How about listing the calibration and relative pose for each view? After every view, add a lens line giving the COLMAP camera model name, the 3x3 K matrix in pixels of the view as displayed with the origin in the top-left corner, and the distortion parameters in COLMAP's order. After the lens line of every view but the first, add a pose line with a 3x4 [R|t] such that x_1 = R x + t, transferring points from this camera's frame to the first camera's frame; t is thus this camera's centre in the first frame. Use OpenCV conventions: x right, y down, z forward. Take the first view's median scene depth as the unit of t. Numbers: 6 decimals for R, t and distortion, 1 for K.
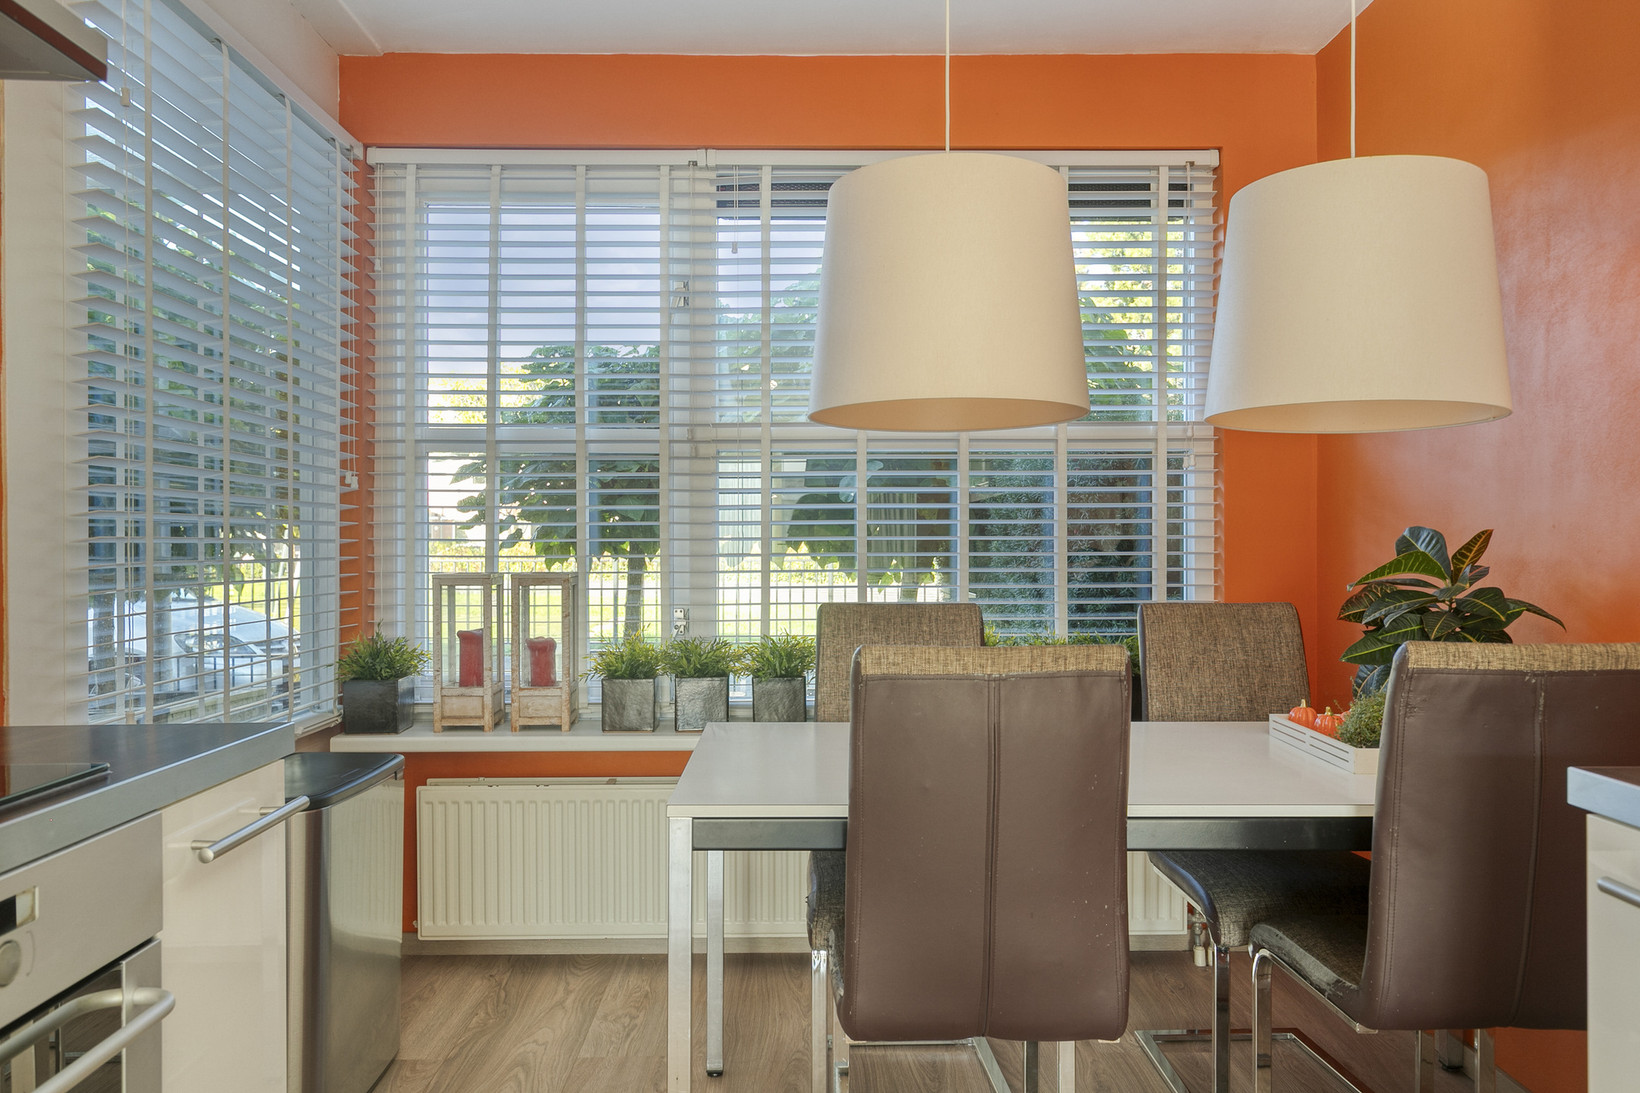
lens RADIAL K [[1216.1, 0, 828.8], [0, 1216.1, 542.2], [0, 0, 1]] dist [-0.002580, -0.000414]
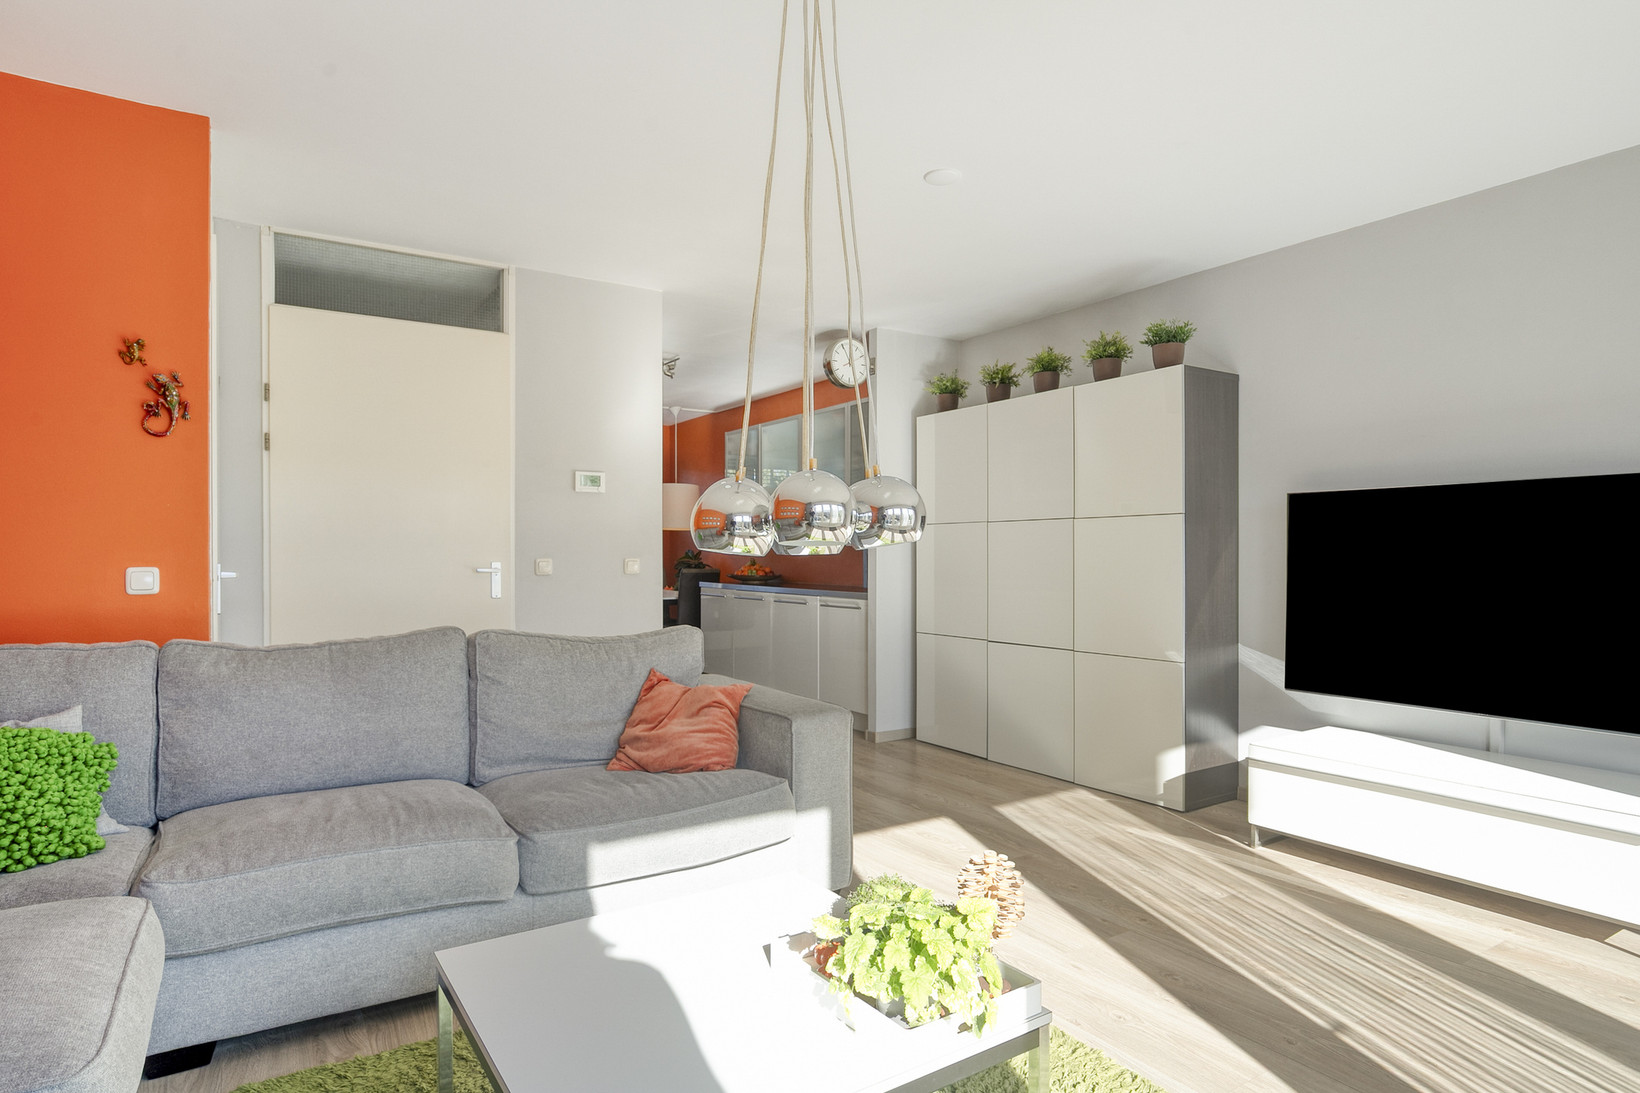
lens RADIAL K [[903.3, 0, 836.5], [0, 903.3, 559.7], [0, 0, 1]] dist [0.000396, 0.002816]
pose [[0.843154, -0.003321, 0.537662, -0.686098], [-0.004391, 0.999905, 0.013063, -0.015659], [-0.537654, -0.013375, 0.843059, -1.690739]]
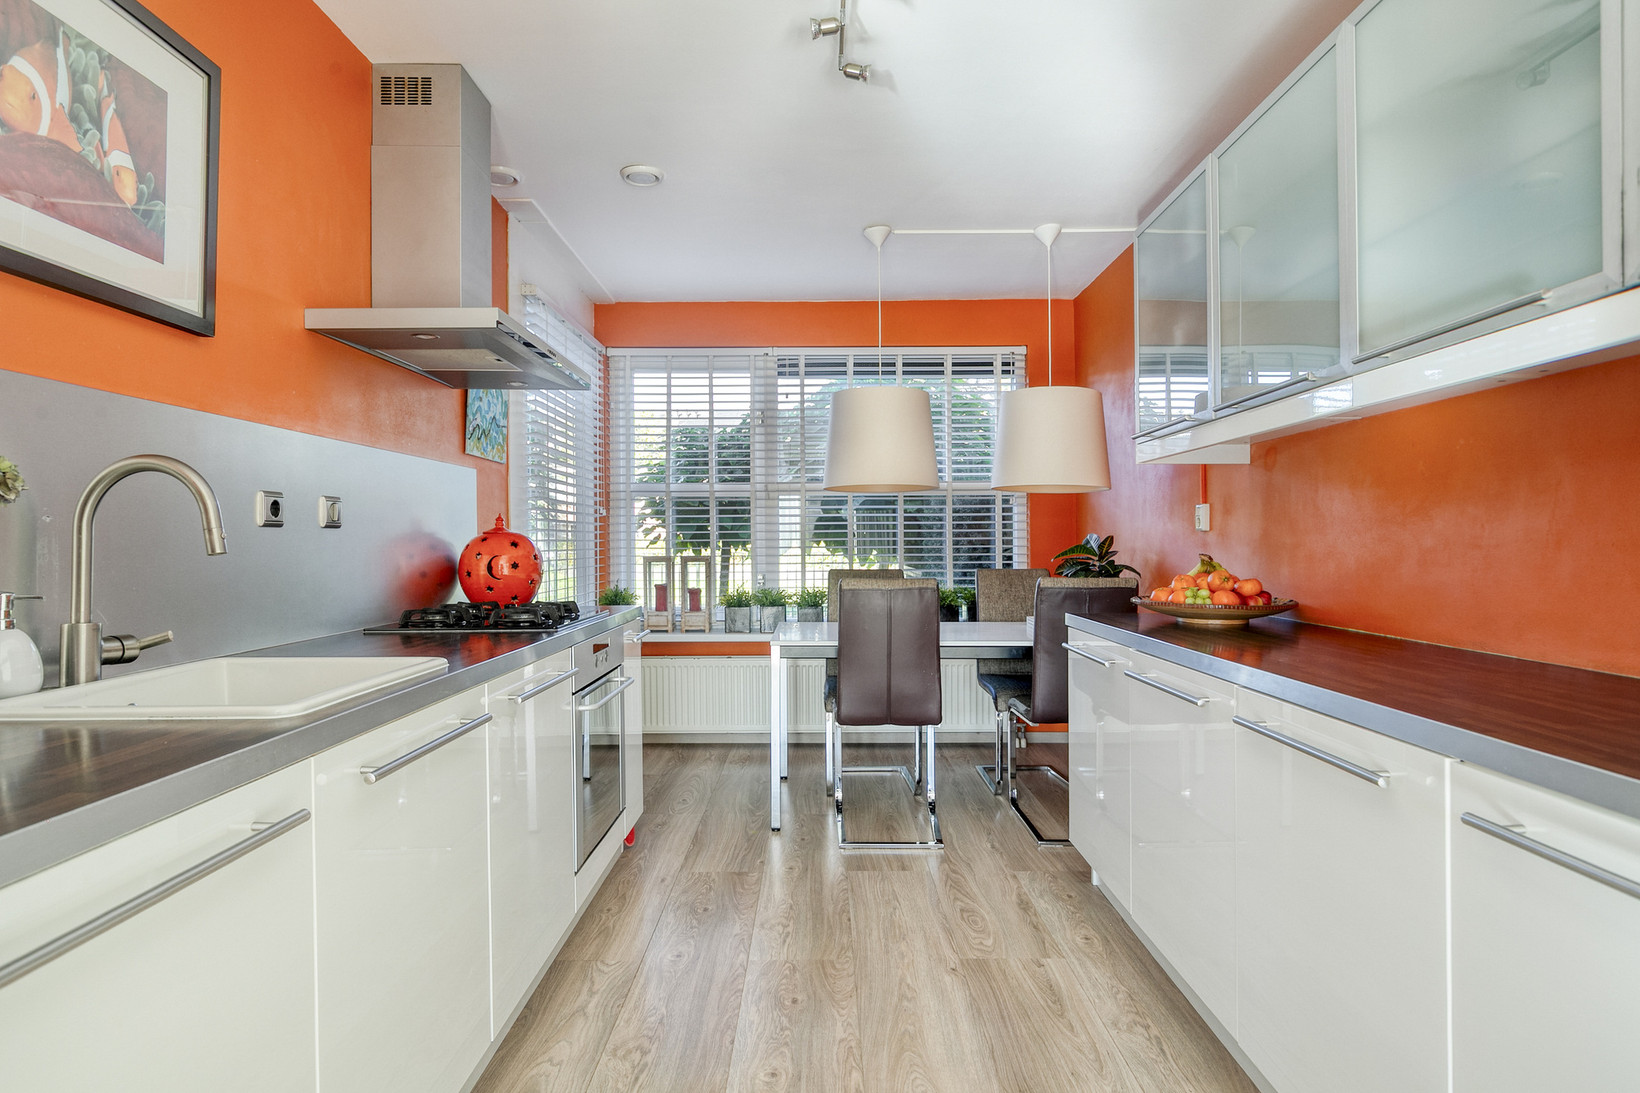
lens RADIAL K [[903.3, 0, 837.6], [0, 903.3, 555.2], [0, 0, 1]] dist [0.000396, 0.002816]
pose [[0.999986, -0.003594, -0.003794, 0.011253], [0.003661, 0.999835, 0.017815, -0.003089], [0.003729, -0.017828, 0.999834, -0.506188]]
